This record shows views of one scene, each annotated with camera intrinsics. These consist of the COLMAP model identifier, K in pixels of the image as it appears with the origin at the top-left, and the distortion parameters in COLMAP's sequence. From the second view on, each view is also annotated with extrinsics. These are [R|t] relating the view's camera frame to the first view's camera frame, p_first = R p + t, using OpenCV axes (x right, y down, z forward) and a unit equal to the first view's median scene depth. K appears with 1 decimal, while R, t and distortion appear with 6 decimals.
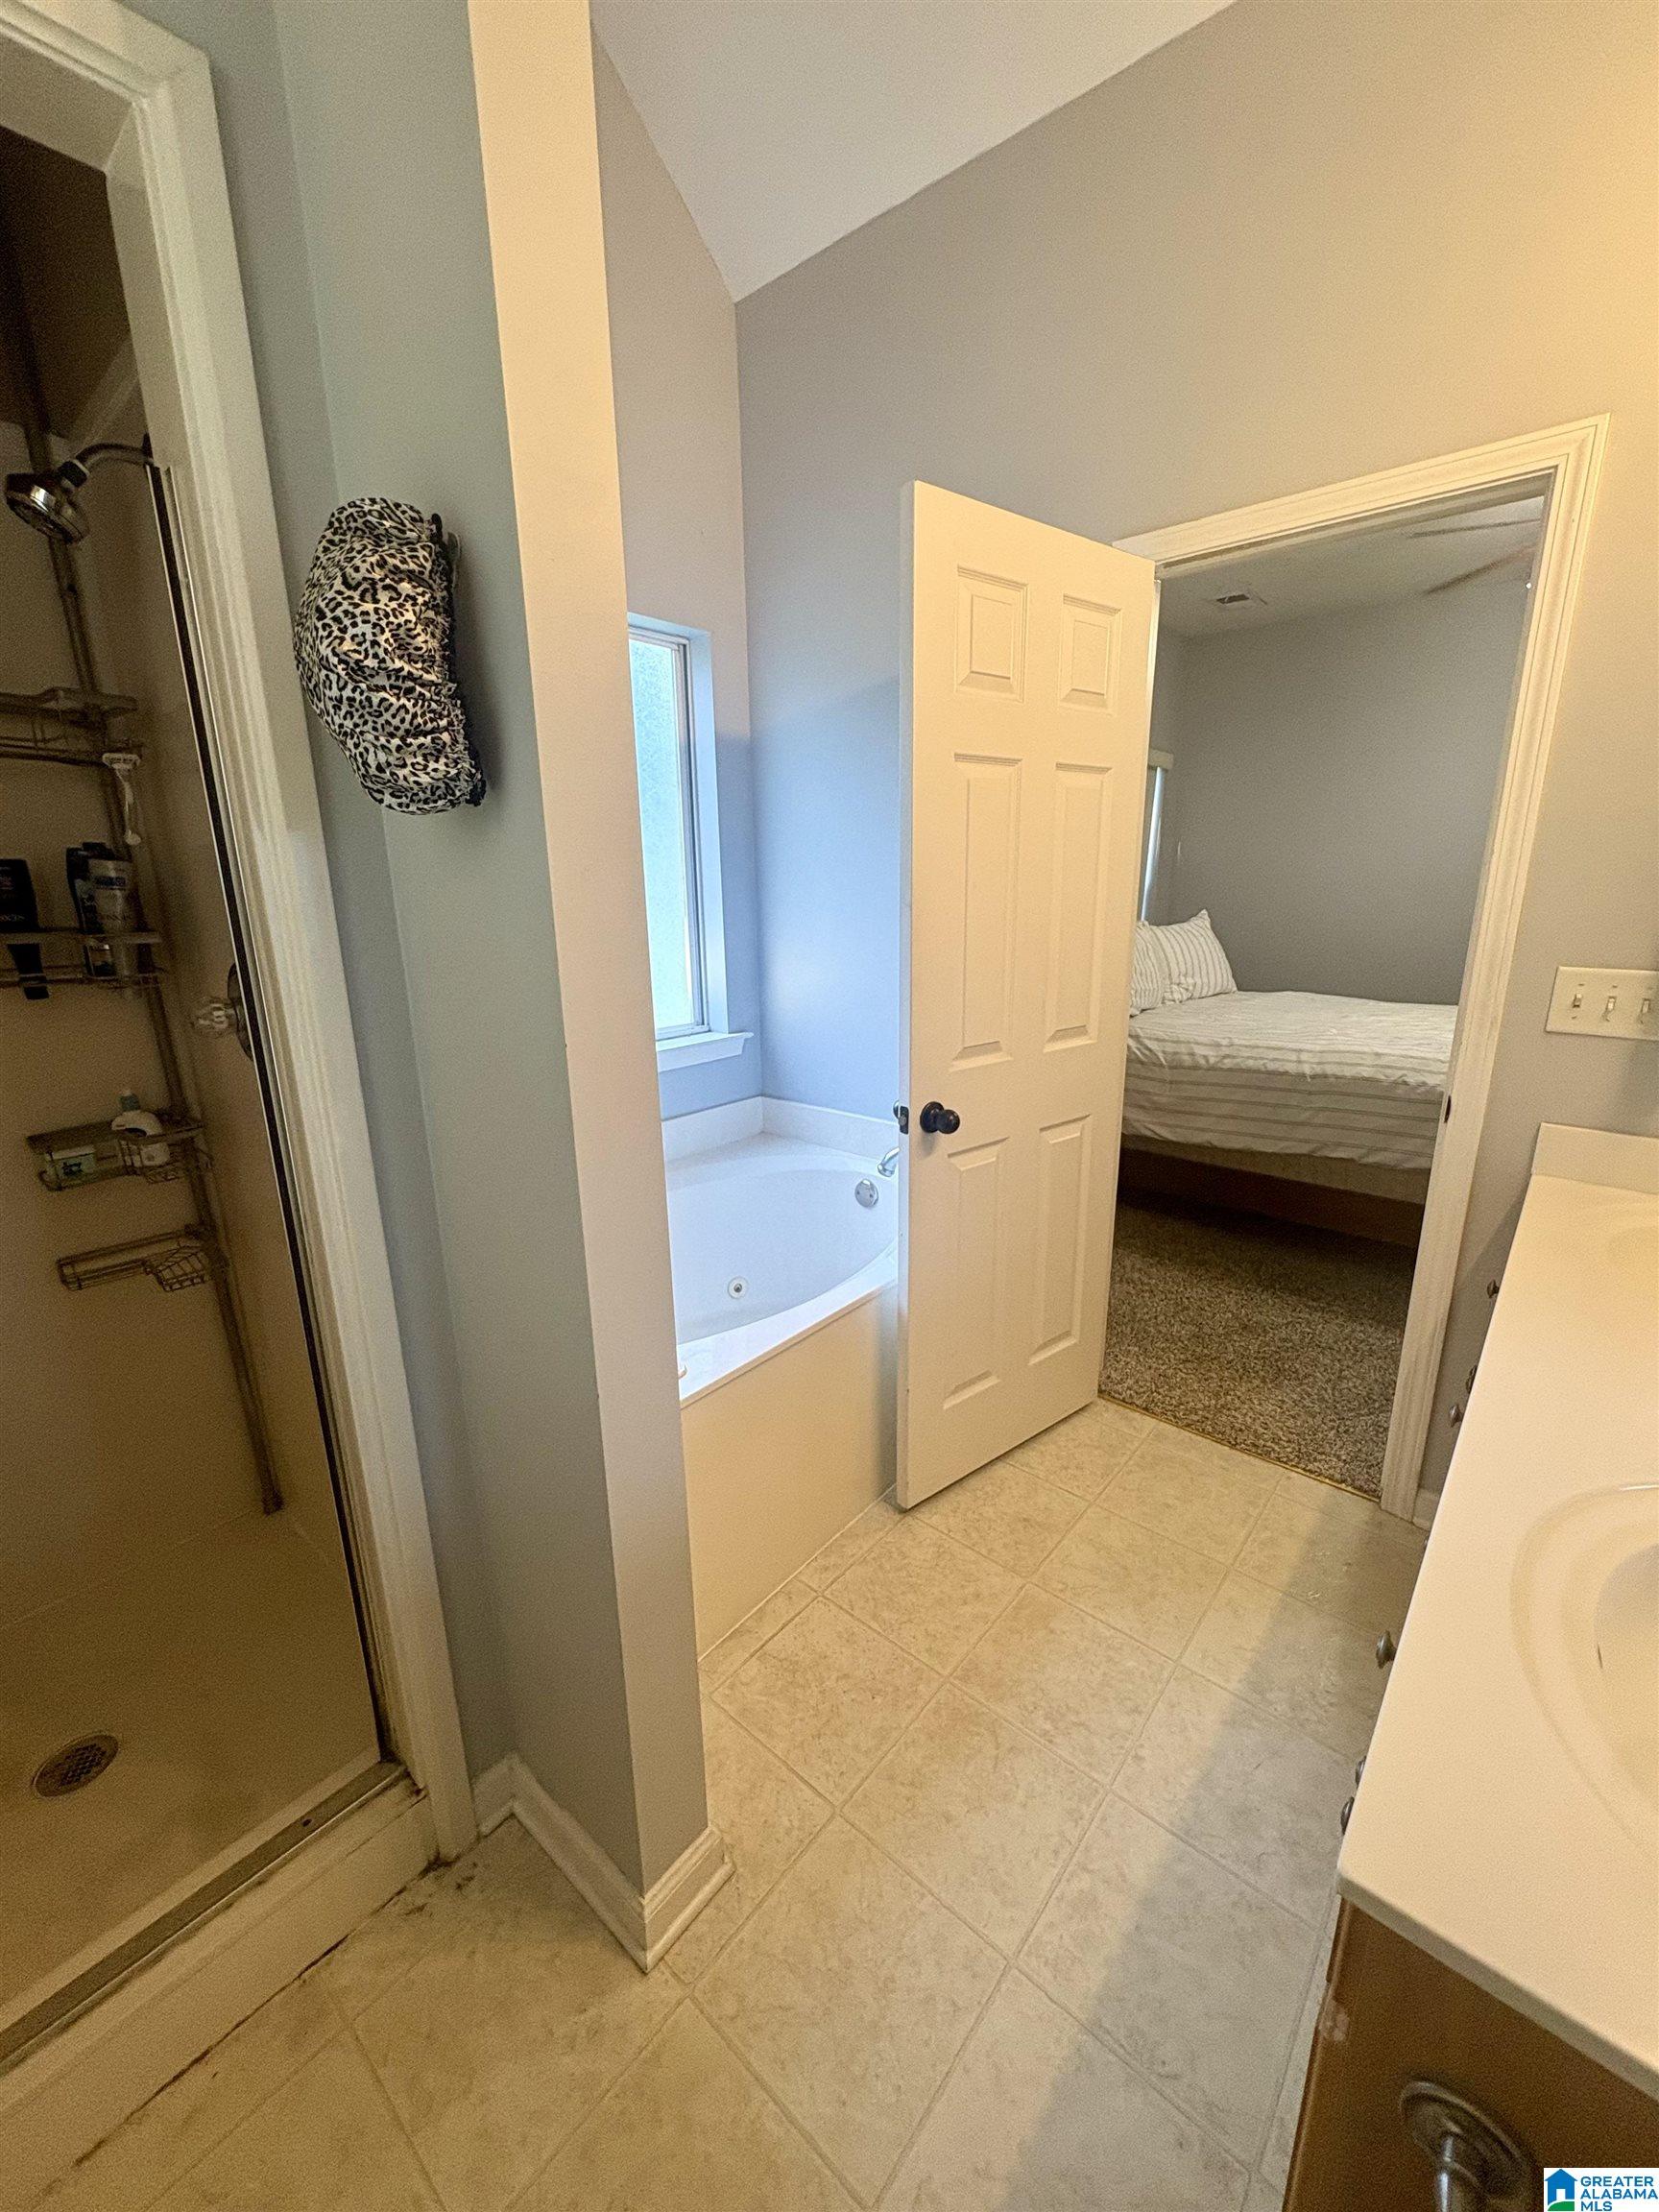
lens RADIAL K [[880.1, 0, 829.5], [0, 880.1, 1106.0], [0, 0, 1]] dist [-0.000139, 0.000101]
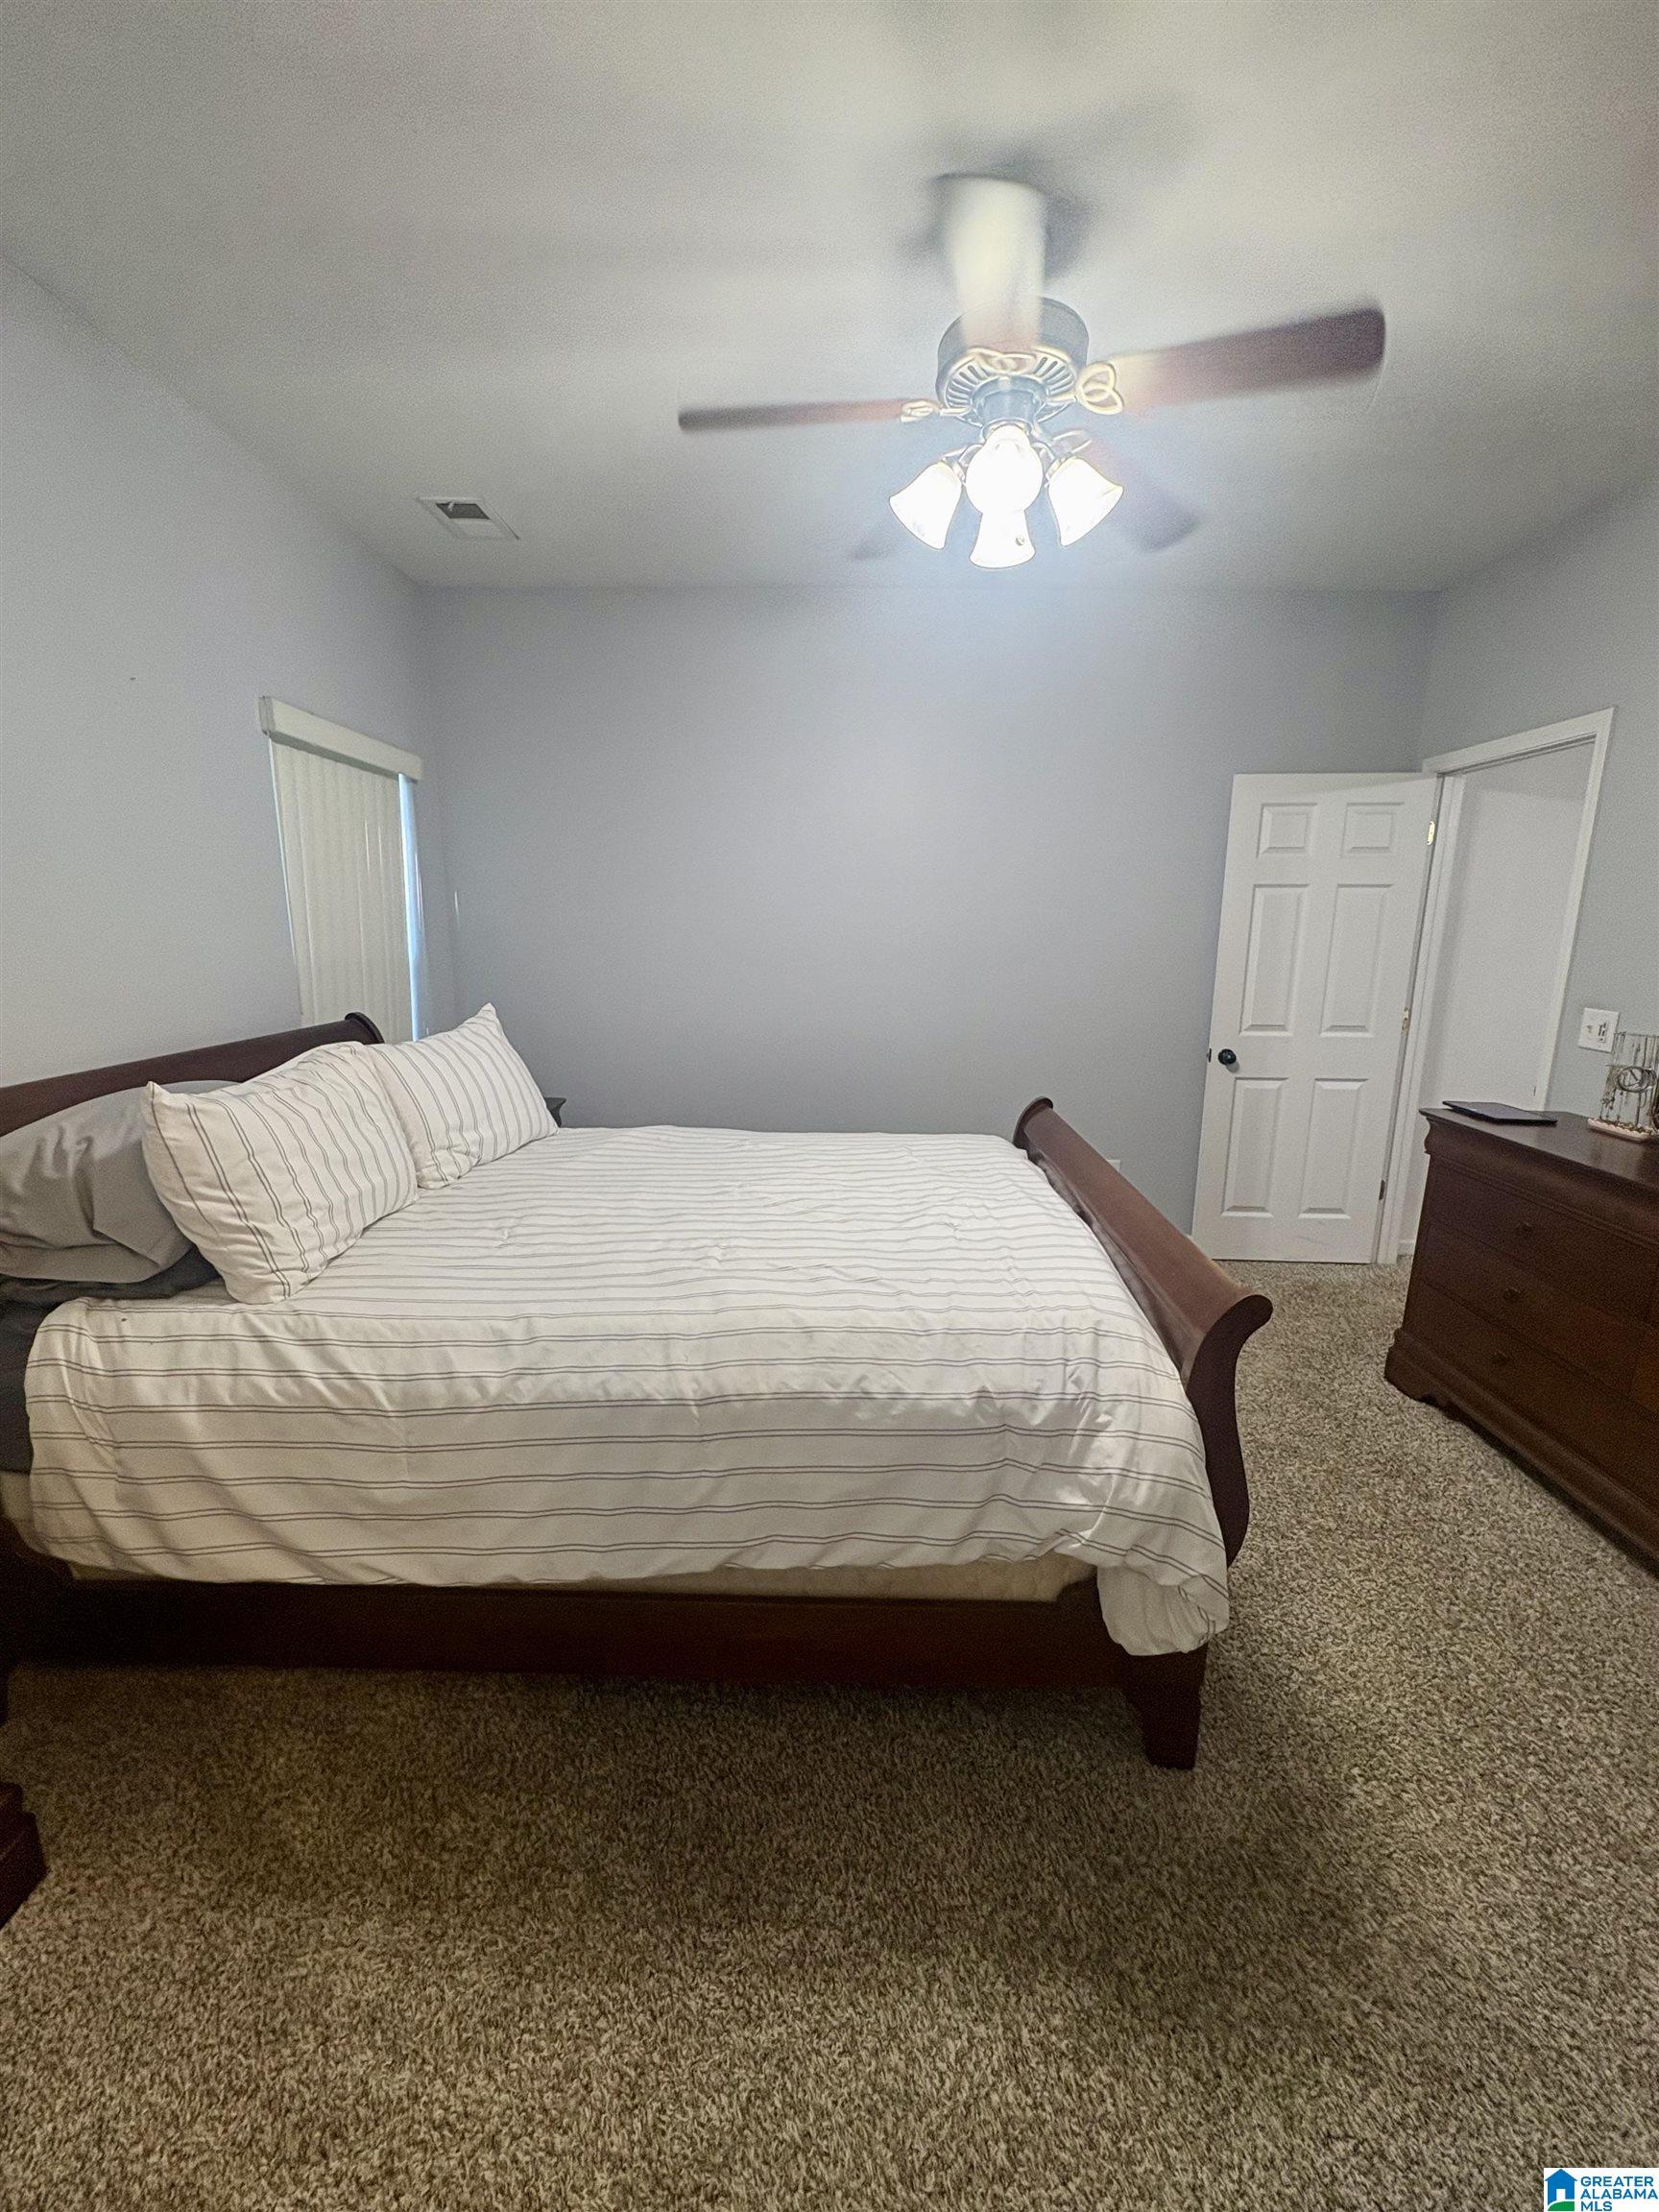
lens RADIAL K [[885.2, 0, 829.5], [0, 885.2, 1106.0], [0, 0, 1]] dist [-0.001043, 0.000564]
pose [[0.769416, -0.110666, 0.629088, 0.302017], [0.142508, 0.989794, -0.000176, -0.167477], [-0.622648, 0.089786, 0.777334, 0.539418]]
